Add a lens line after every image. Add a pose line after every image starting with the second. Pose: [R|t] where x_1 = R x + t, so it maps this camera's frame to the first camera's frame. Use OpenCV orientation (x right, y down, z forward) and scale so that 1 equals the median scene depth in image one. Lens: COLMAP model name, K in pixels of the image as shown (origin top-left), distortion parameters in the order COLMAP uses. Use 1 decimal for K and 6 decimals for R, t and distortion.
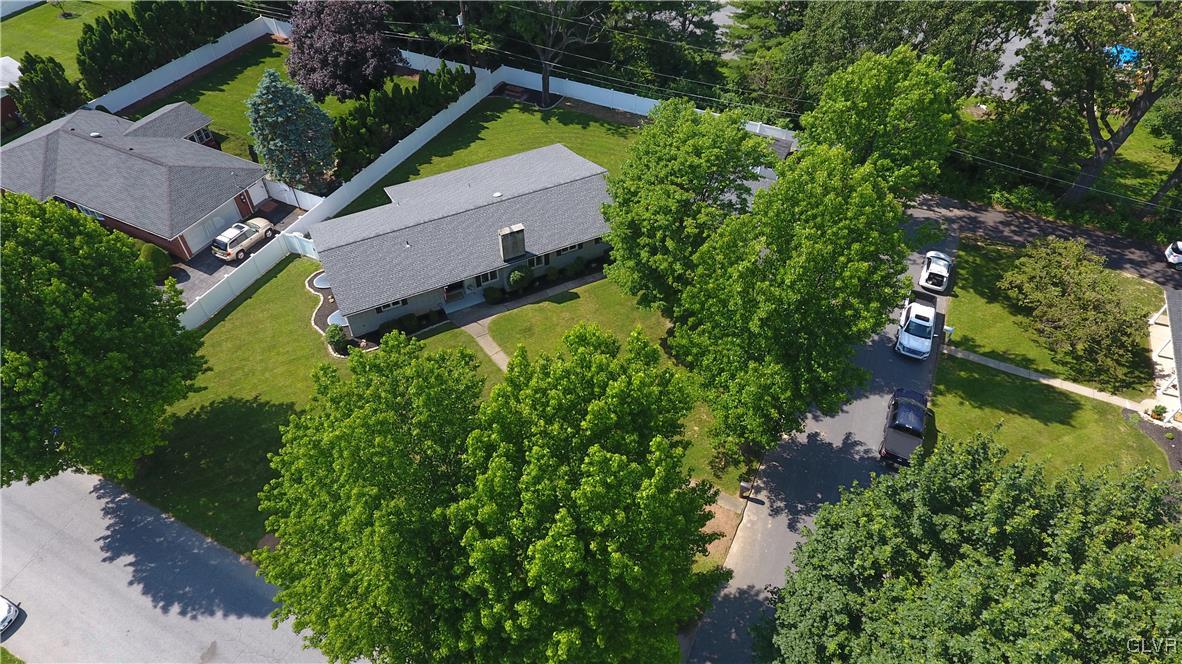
lens RADIAL K [[688.6, 0, 585.4], [0, 688.6, 337.2], [0, 0, 1]] dist [-0.001874, -0.001205]
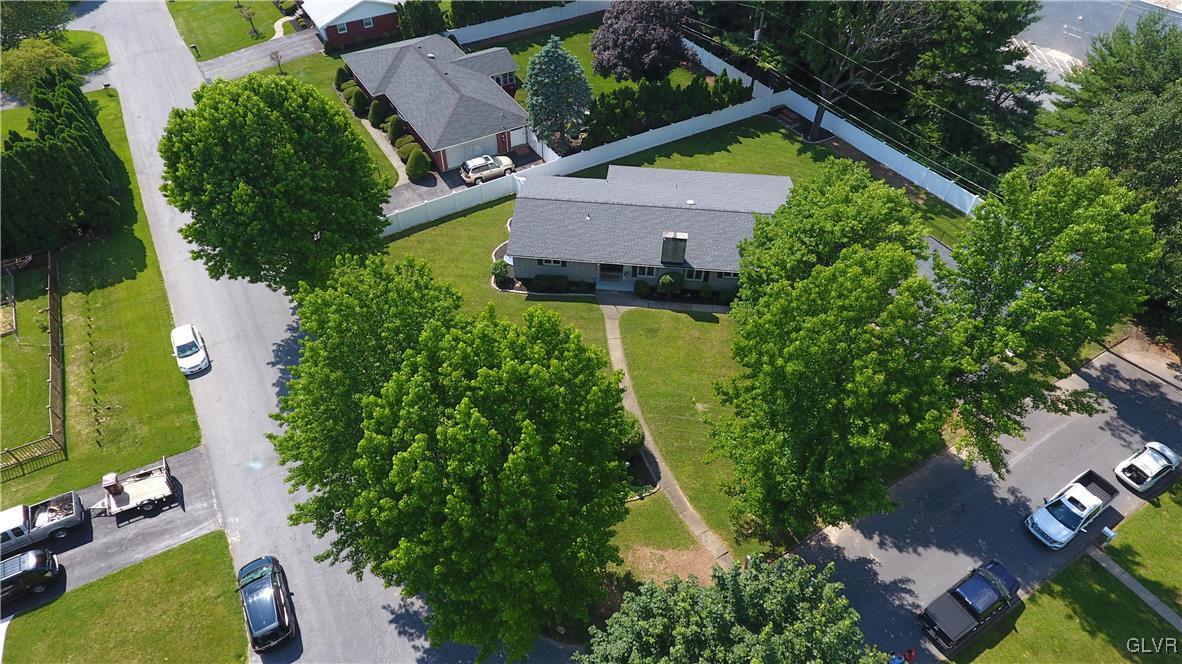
lens RADIAL K [[688.6, 0, 585.4], [0, 688.6, 337.2], [0, 0, 1]] dist [-0.001874, -0.001205]
pose [[0.838293, 0.392051, -0.378894, 0.204100], [-0.393330, 0.916109, 0.077689, -0.038076], [0.377566, 0.083904, 0.922174, 0.003164]]
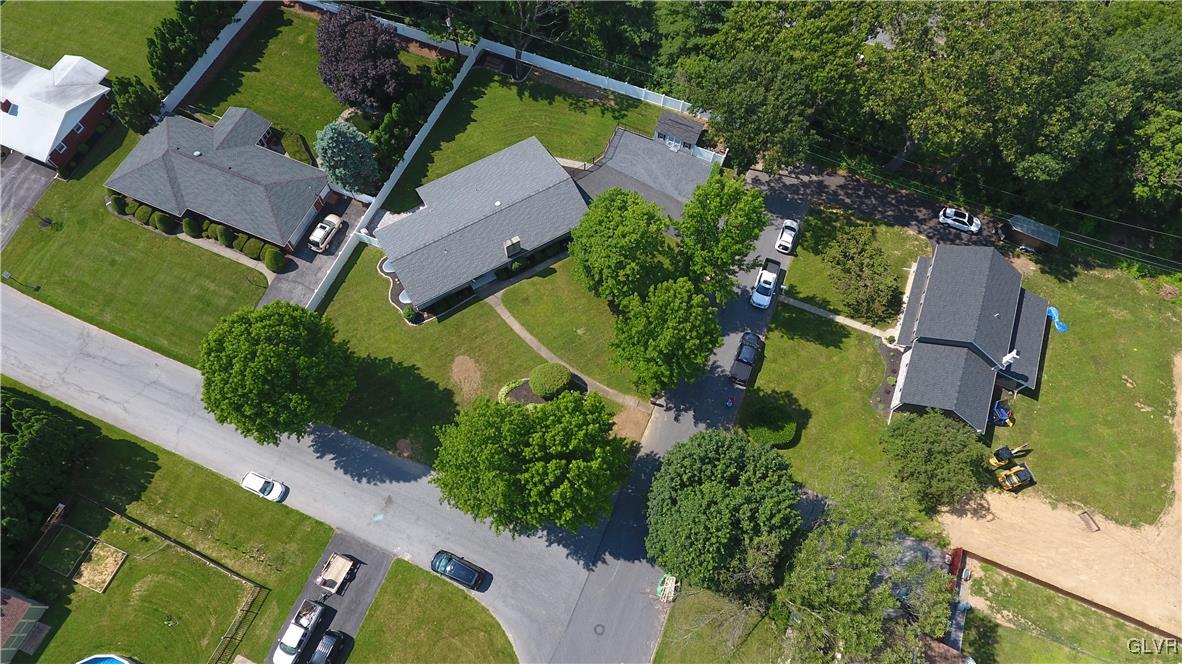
lens RADIAL K [[688.6, 0, 585.4], [0, 688.6, 337.2], [0, 0, 1]] dist [-0.001874, -0.001205]
pose [[0.998062, -0.048973, 0.038384, -0.009965], [0.032075, 0.933537, 0.357044, -0.447722], [-0.053318, -0.355121, 0.933299, -0.488187]]
